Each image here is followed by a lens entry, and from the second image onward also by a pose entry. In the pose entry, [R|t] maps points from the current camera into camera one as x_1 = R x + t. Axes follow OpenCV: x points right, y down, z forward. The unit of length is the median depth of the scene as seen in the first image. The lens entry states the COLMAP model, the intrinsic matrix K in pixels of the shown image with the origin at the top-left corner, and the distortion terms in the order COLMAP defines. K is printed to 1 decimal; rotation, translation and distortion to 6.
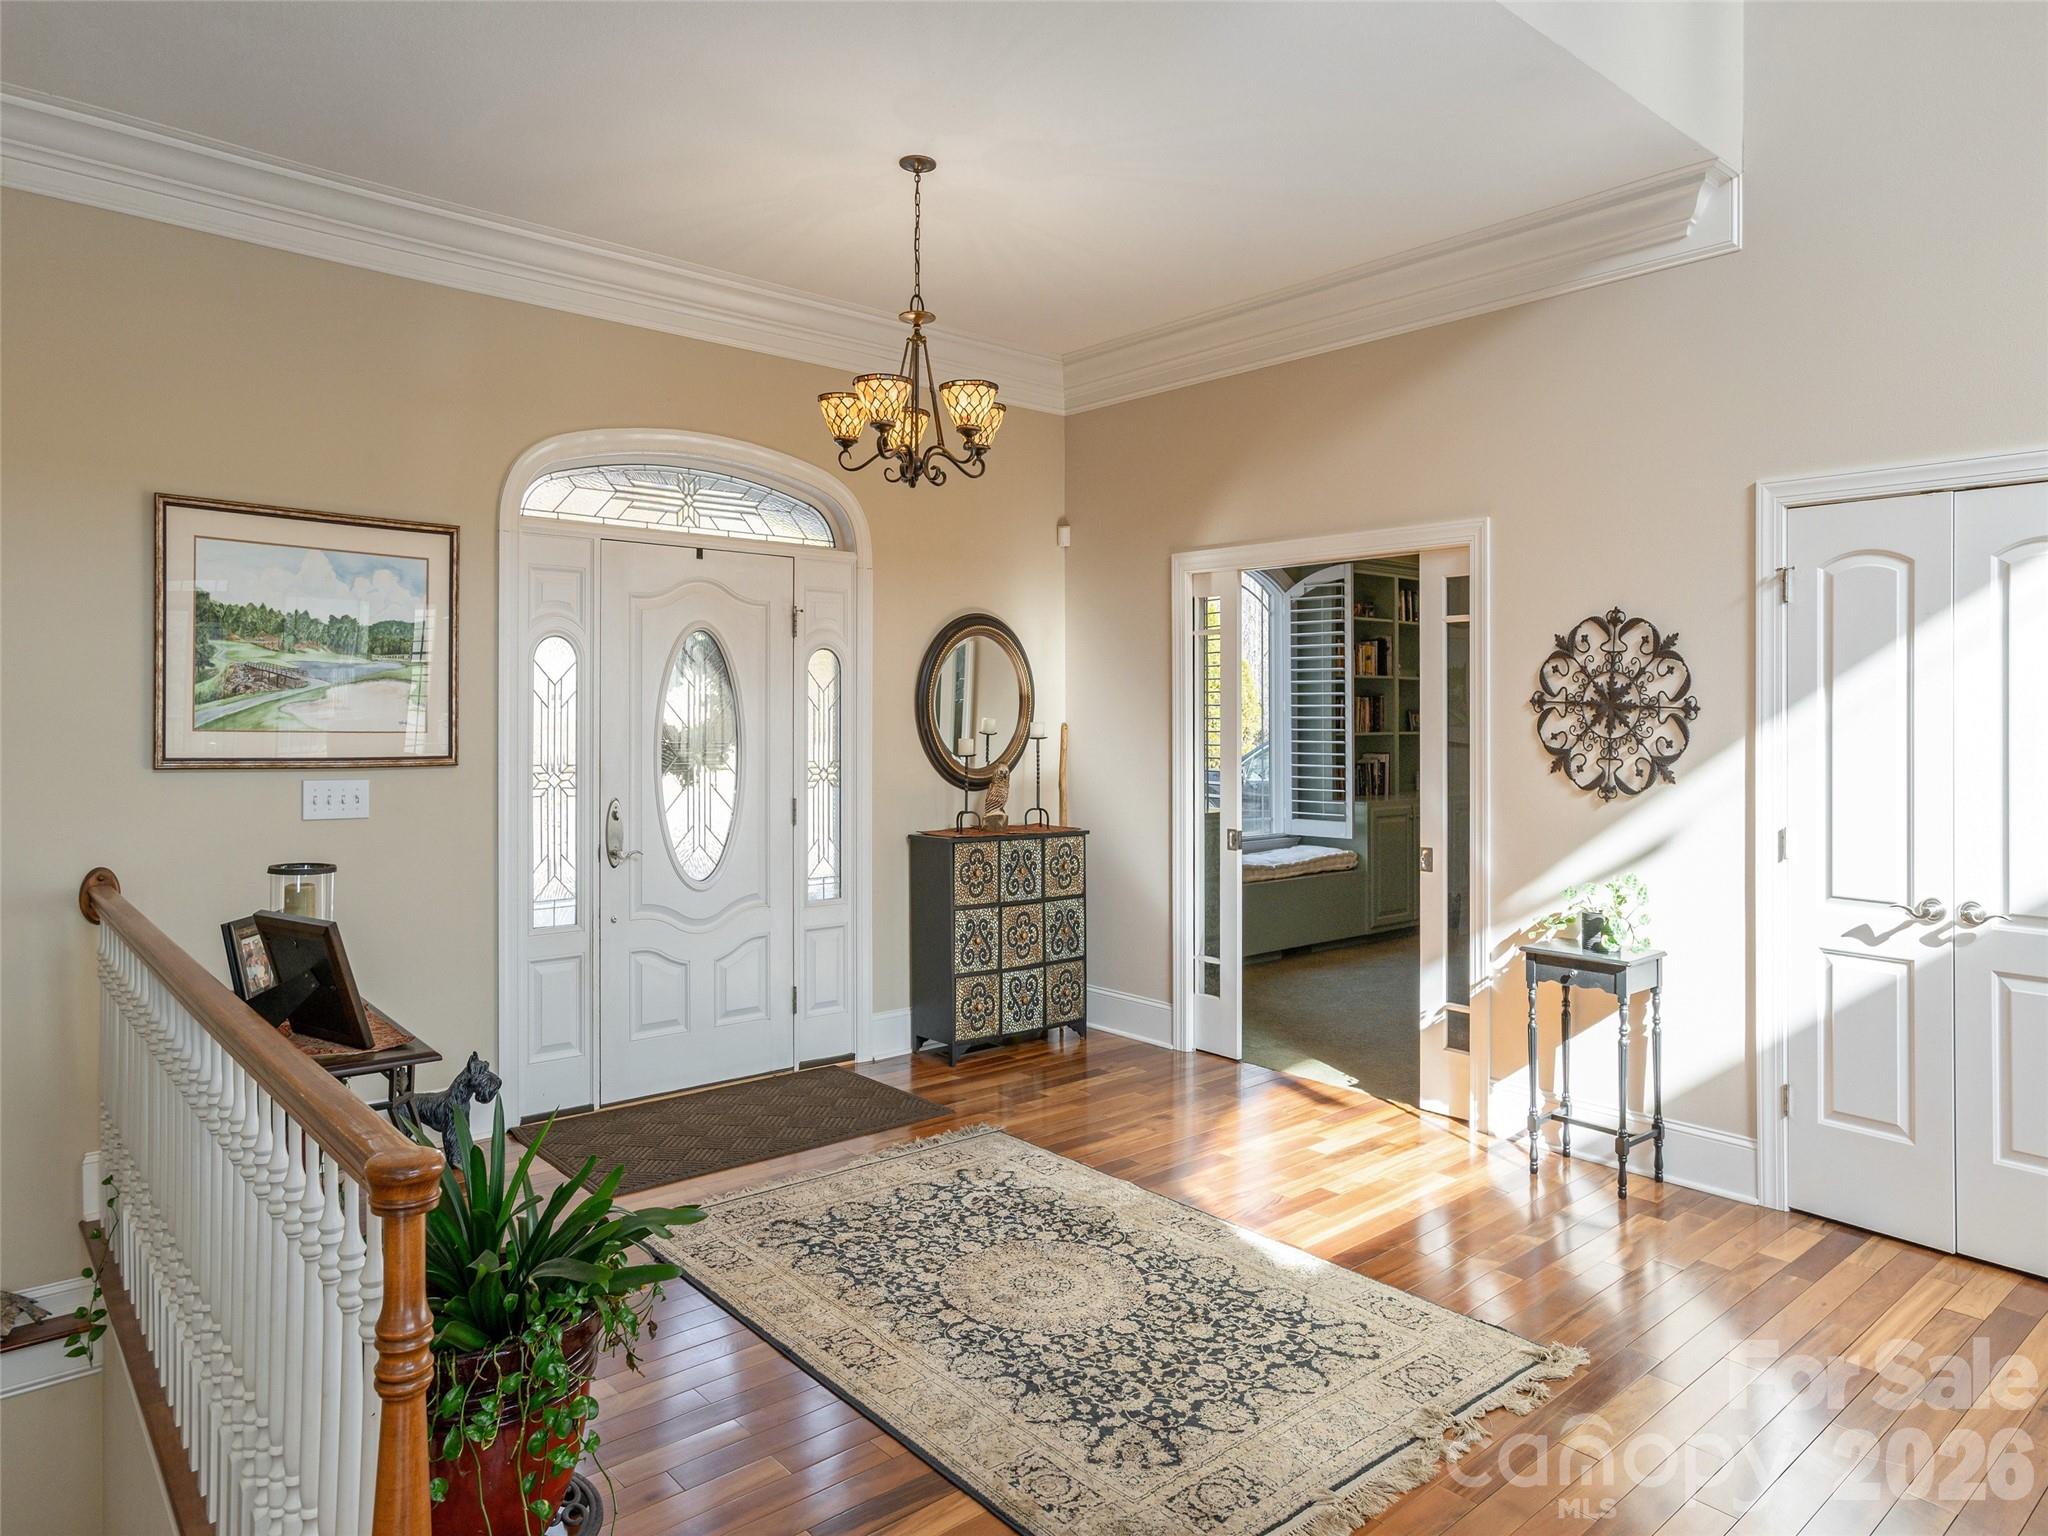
lens RADIAL K [[1298.2, 0, 1026.7], [0, 1298.2, 750.4], [0, 0, 1]] dist [-0.032220, -0.003608]
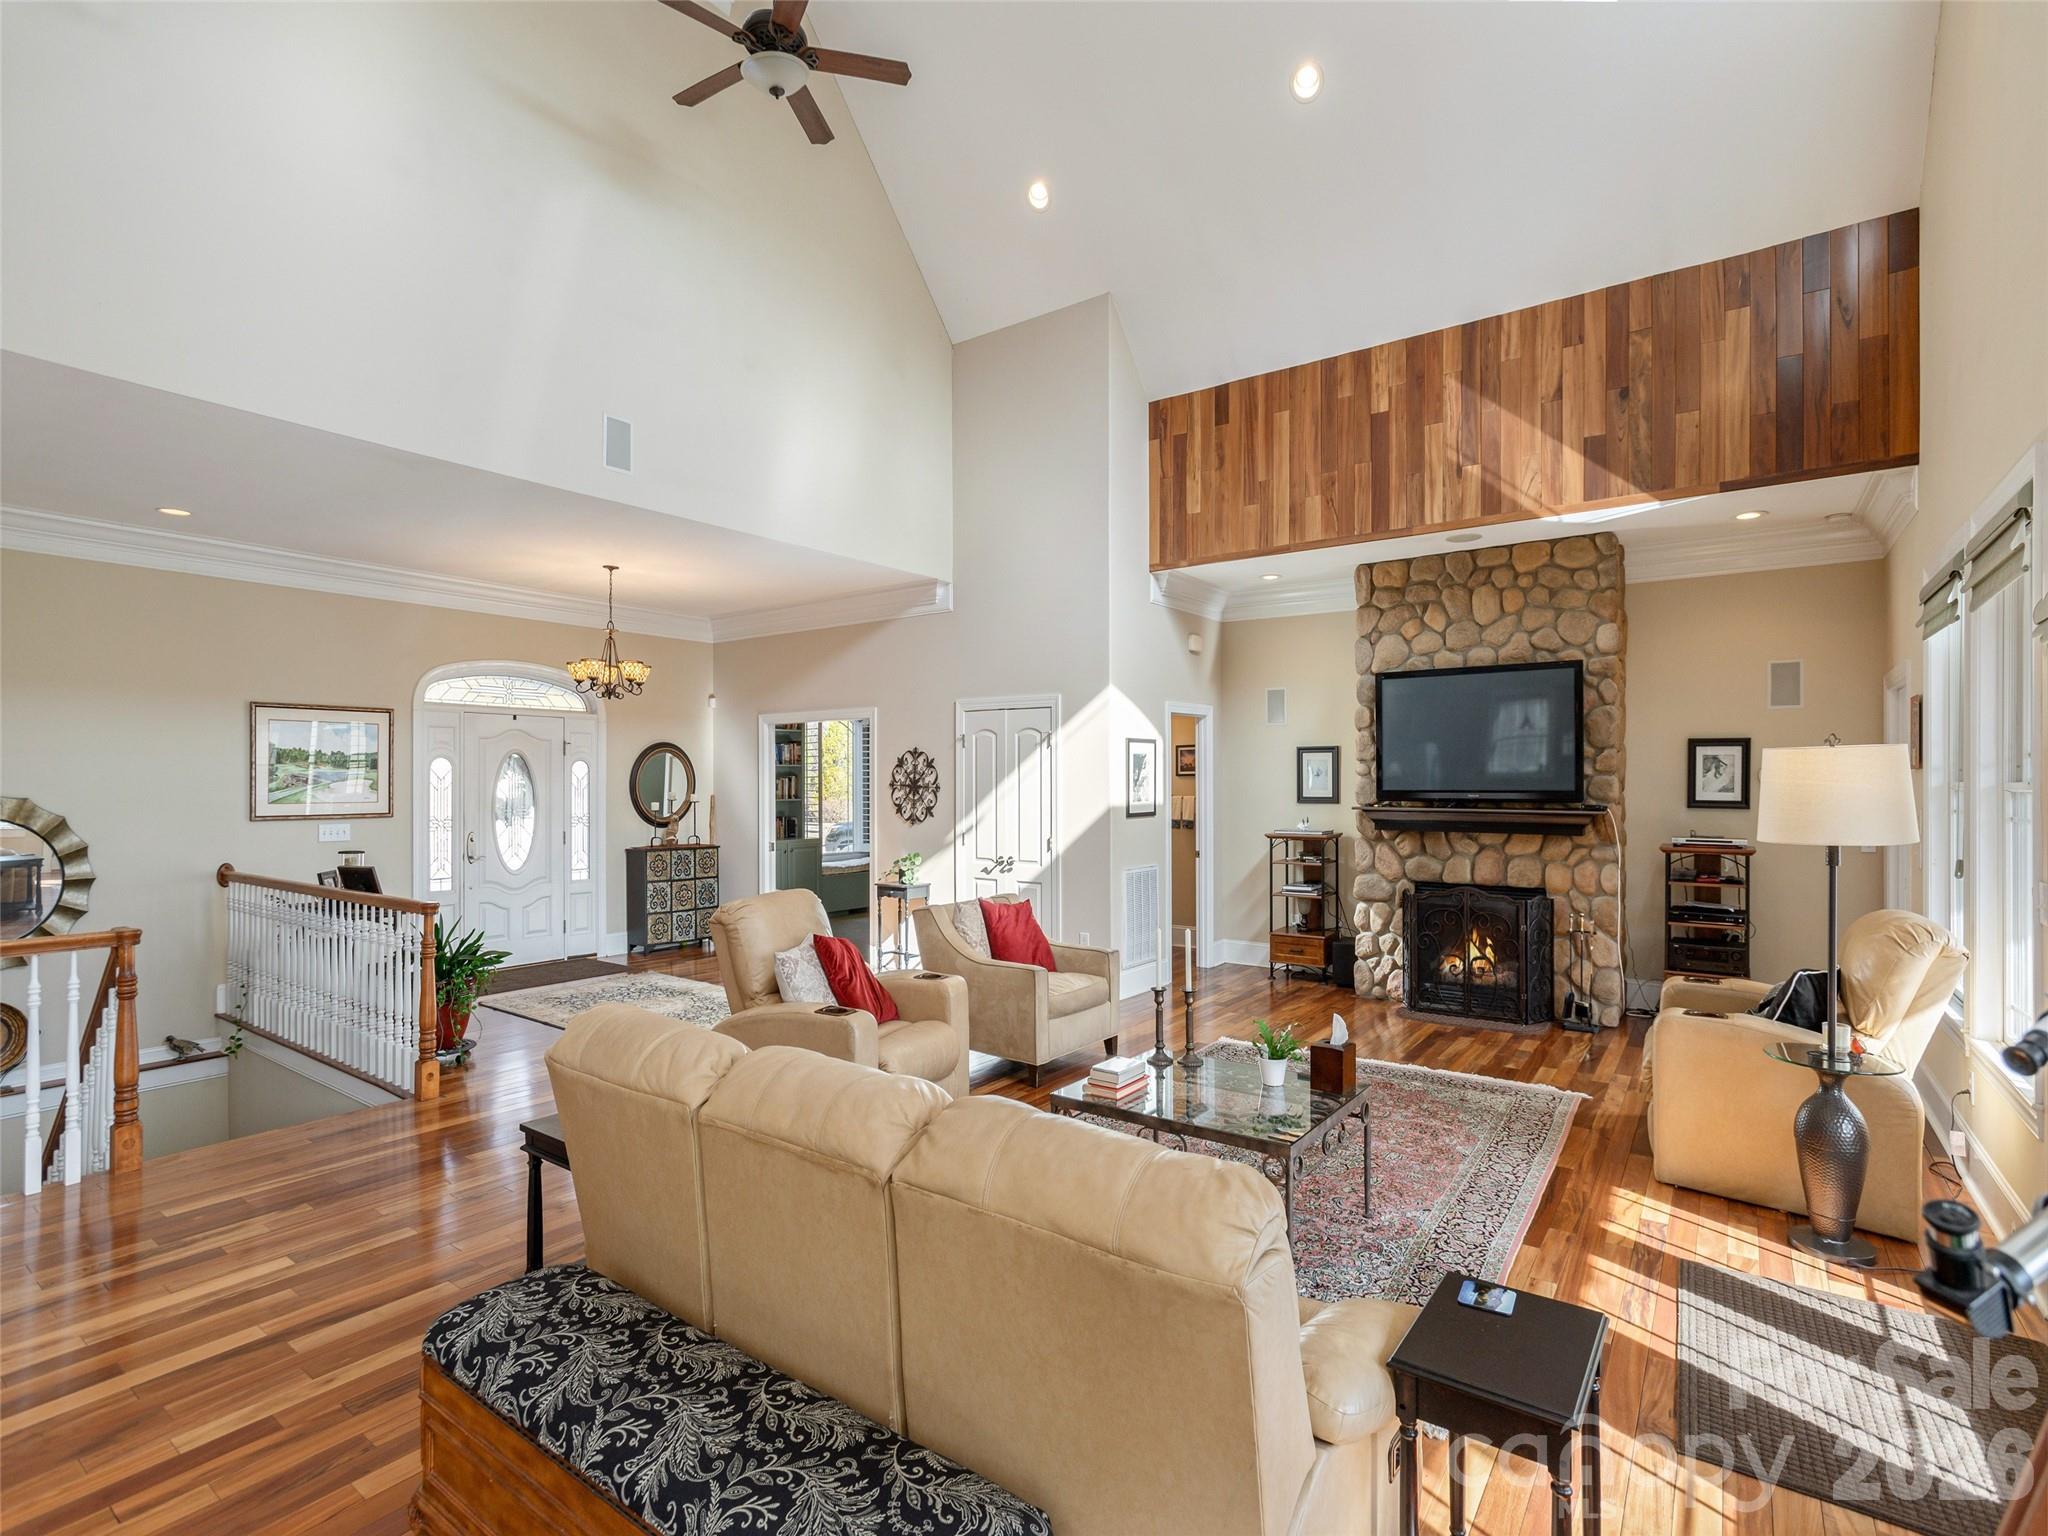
lens RADIAL K [[985.0, 0, 1052.7], [0, 985.0, 785.7], [0, 0, 1]] dist [-0.005274, 0.003891]
pose [[0.970820, -0.008367, 0.239664, 0.215475], [0.013985, 0.999666, -0.021747, 0.007625], [-0.239402, 0.024464, 0.970612, -0.773400]]
